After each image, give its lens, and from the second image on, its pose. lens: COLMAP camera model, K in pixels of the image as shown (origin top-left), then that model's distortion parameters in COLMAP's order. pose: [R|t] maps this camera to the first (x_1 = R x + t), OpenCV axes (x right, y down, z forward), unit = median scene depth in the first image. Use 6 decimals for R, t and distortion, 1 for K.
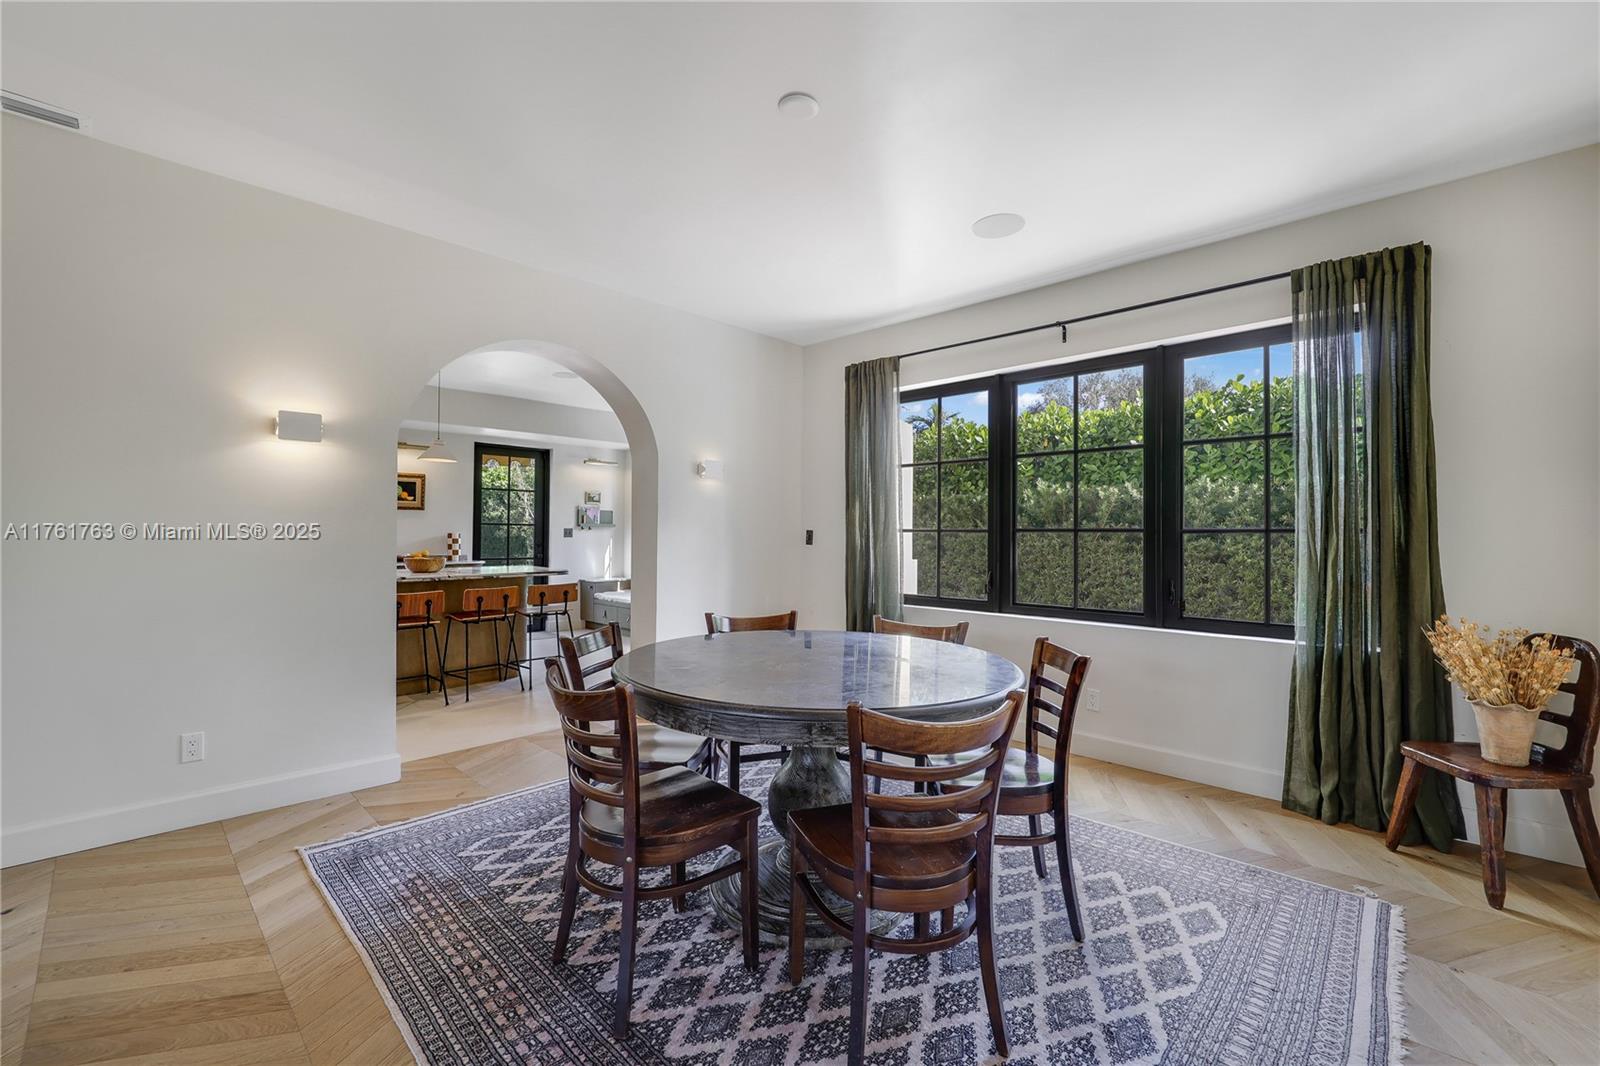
lens RADIAL K [[651.0, 0, 803.4], [0, 651.0, 530.8], [0, 0, 1]] dist [-0.015246, 0.000519]
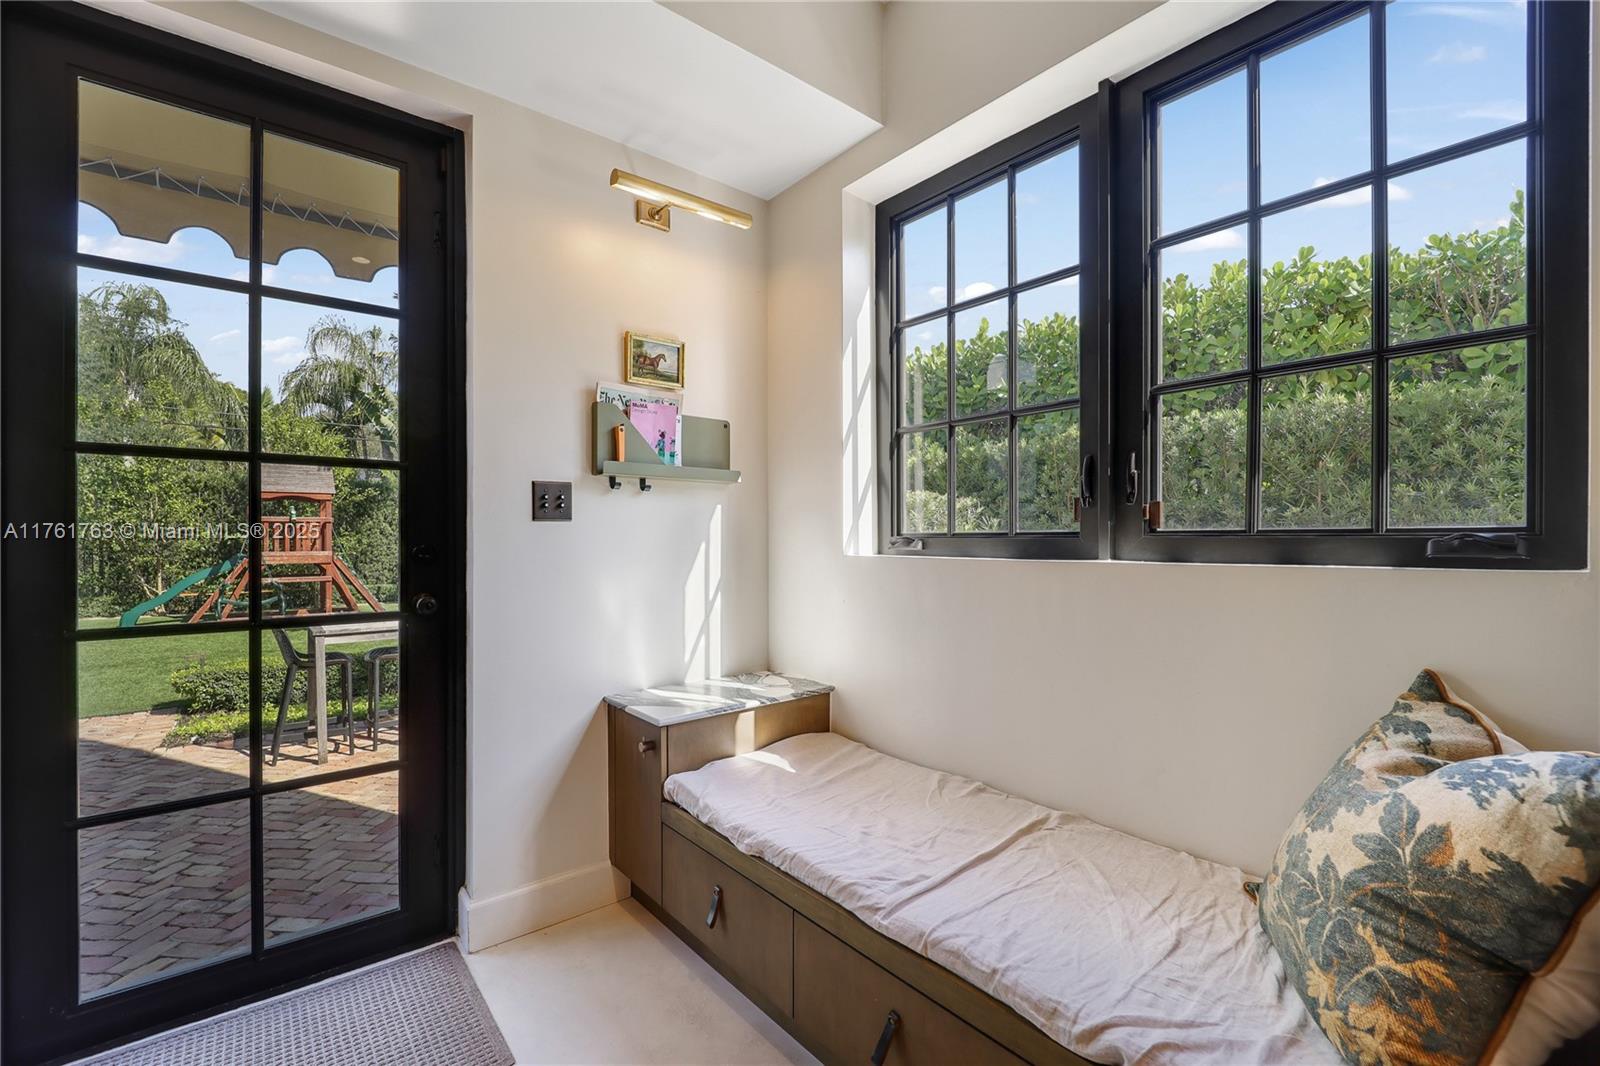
lens RADIAL K [[687.3, 0, 764.8], [0, 687.3, 540.7], [0, 0, 1]] dist [-0.002330, -0.000454]
pose [[0.986474, -0.011190, -0.163537, -0.288072], [0.012652, 0.999889, 0.007896, 0.018280], [0.163431, -0.009858, 0.986506, 0.896311]]
